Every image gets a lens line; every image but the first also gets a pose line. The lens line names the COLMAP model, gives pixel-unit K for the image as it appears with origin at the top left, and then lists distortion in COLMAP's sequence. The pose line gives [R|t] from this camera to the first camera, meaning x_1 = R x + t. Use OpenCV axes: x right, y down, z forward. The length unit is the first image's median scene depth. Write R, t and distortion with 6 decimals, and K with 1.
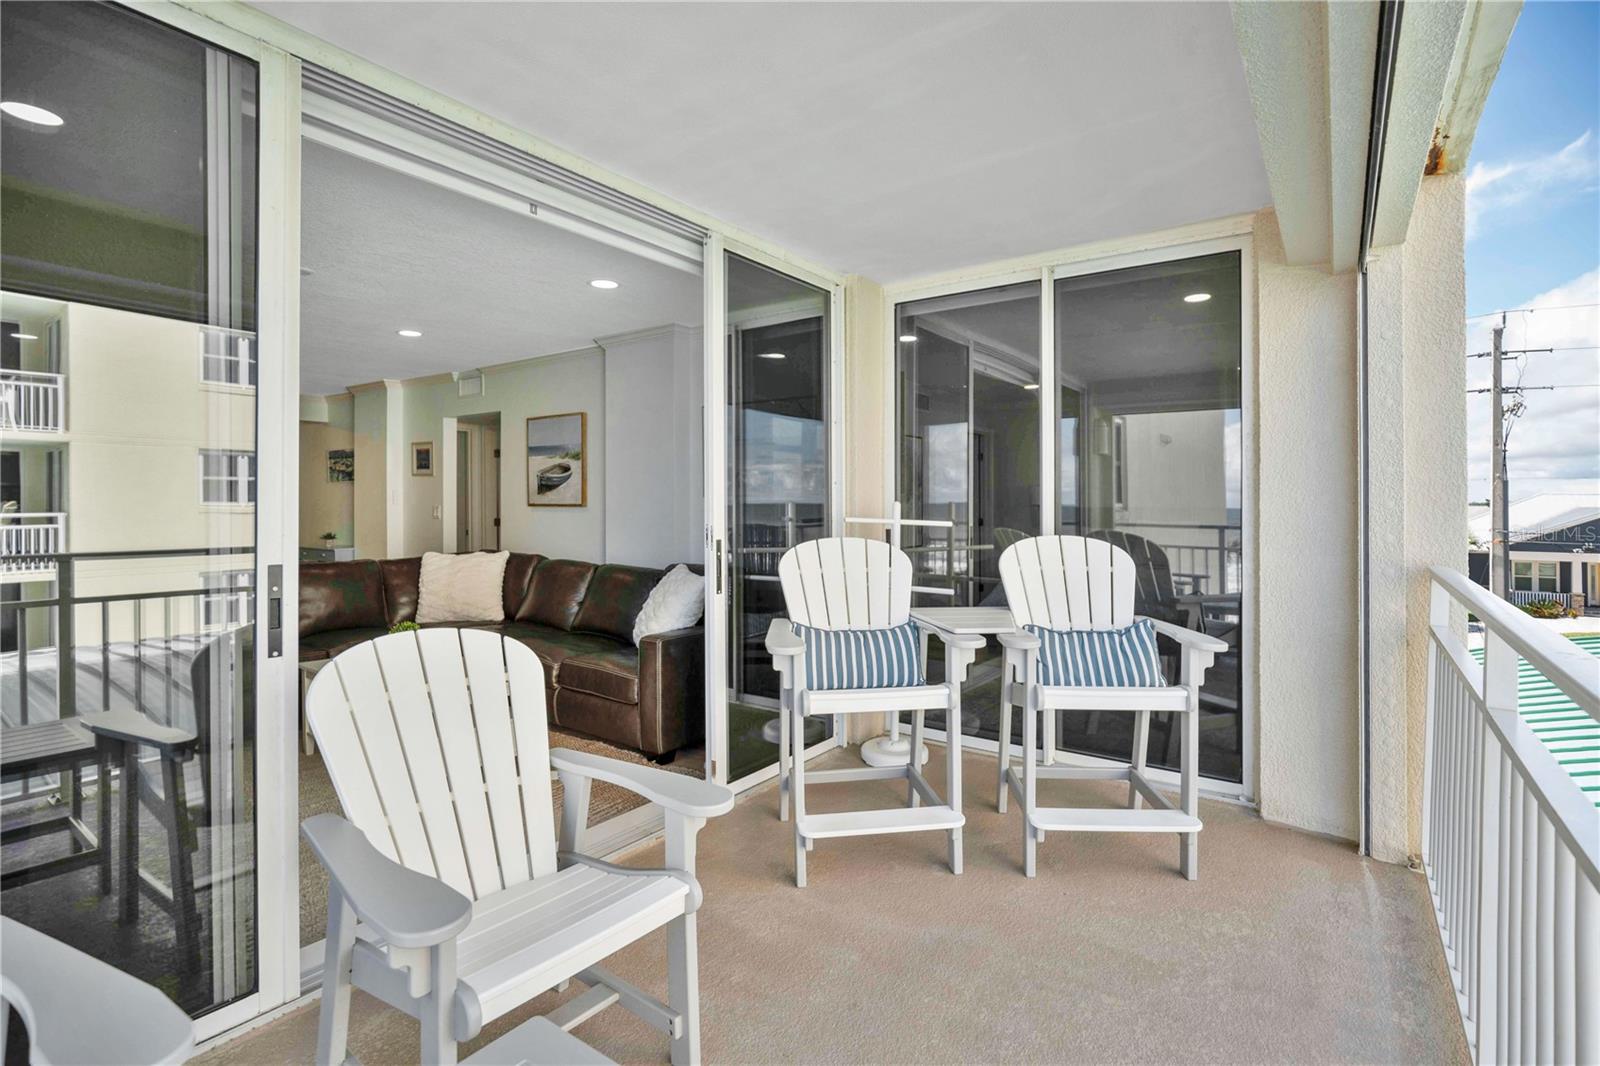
lens RADIAL K [[751.0, 0, 800.0], [0, 751.0, 533.0], [0, 0, 1]] dist [-0.004097, 0.000276]
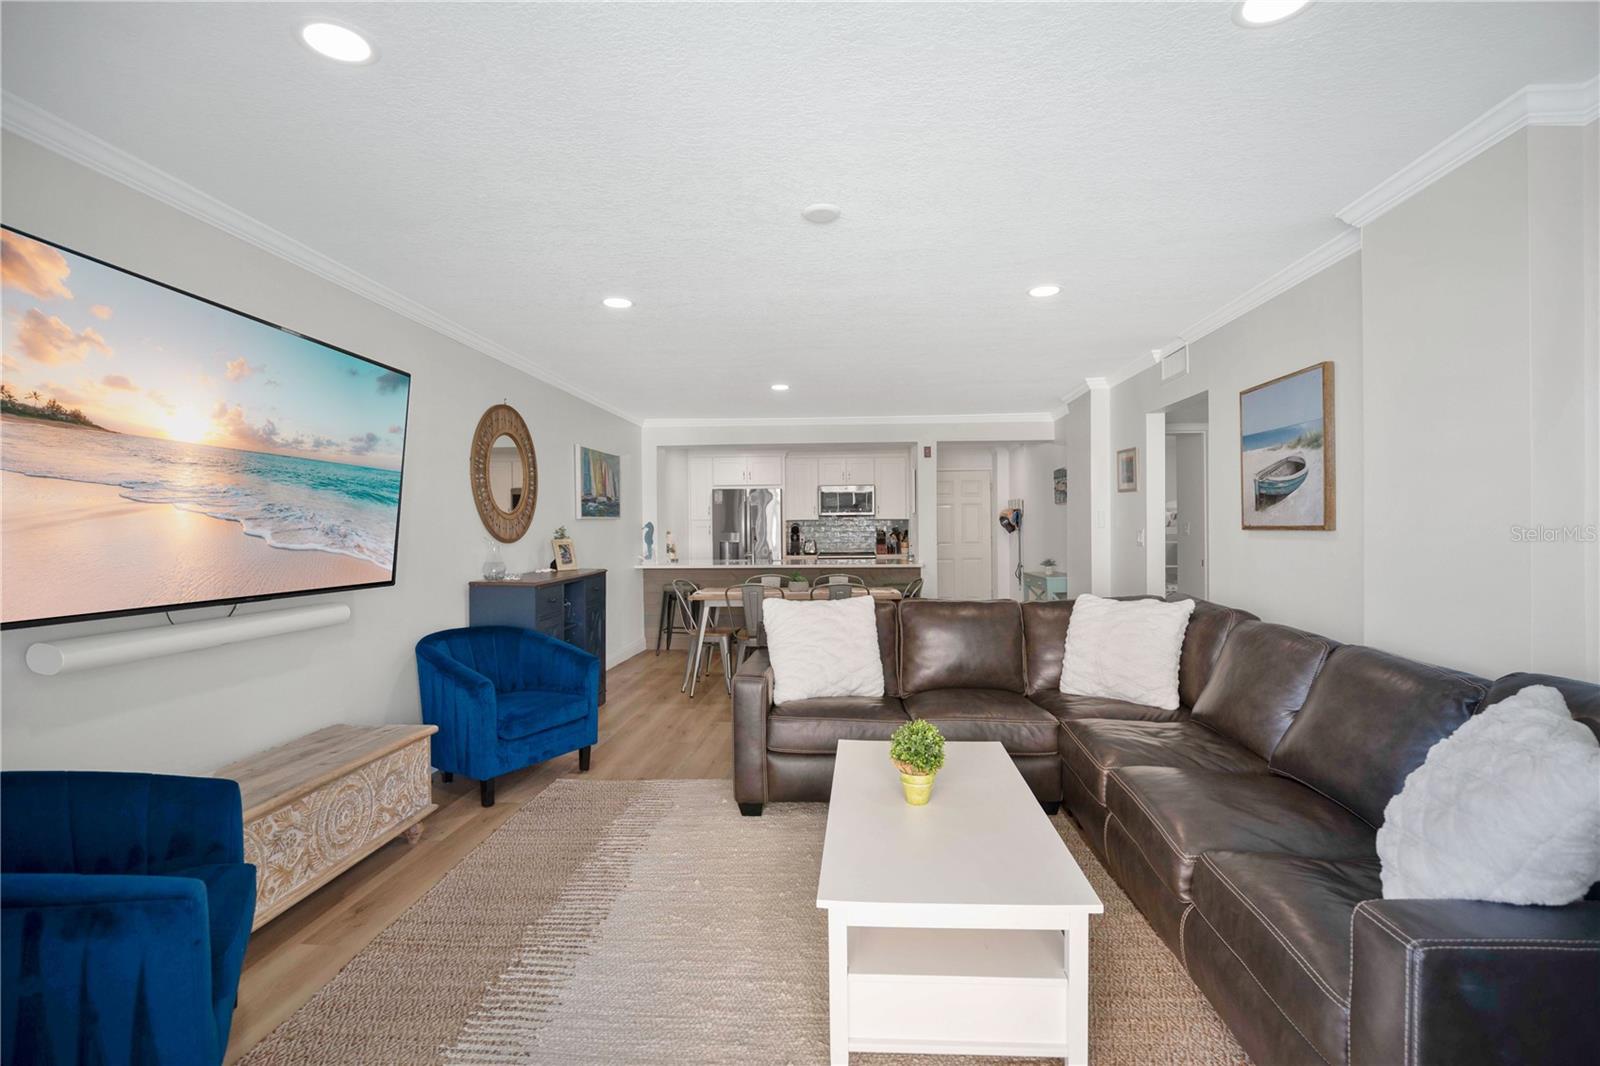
lens RADIAL K [[751.0, 0, 800.0], [0, 751.0, 533.0], [0, 0, 1]] dist [-0.004097, 0.000276]
pose [[0.545882, -0.005160, -0.837846, -0.035267], [-0.015599, 0.999745, -0.016321, -0.017978], [0.837717, 0.021979, 0.545662, 0.370826]]
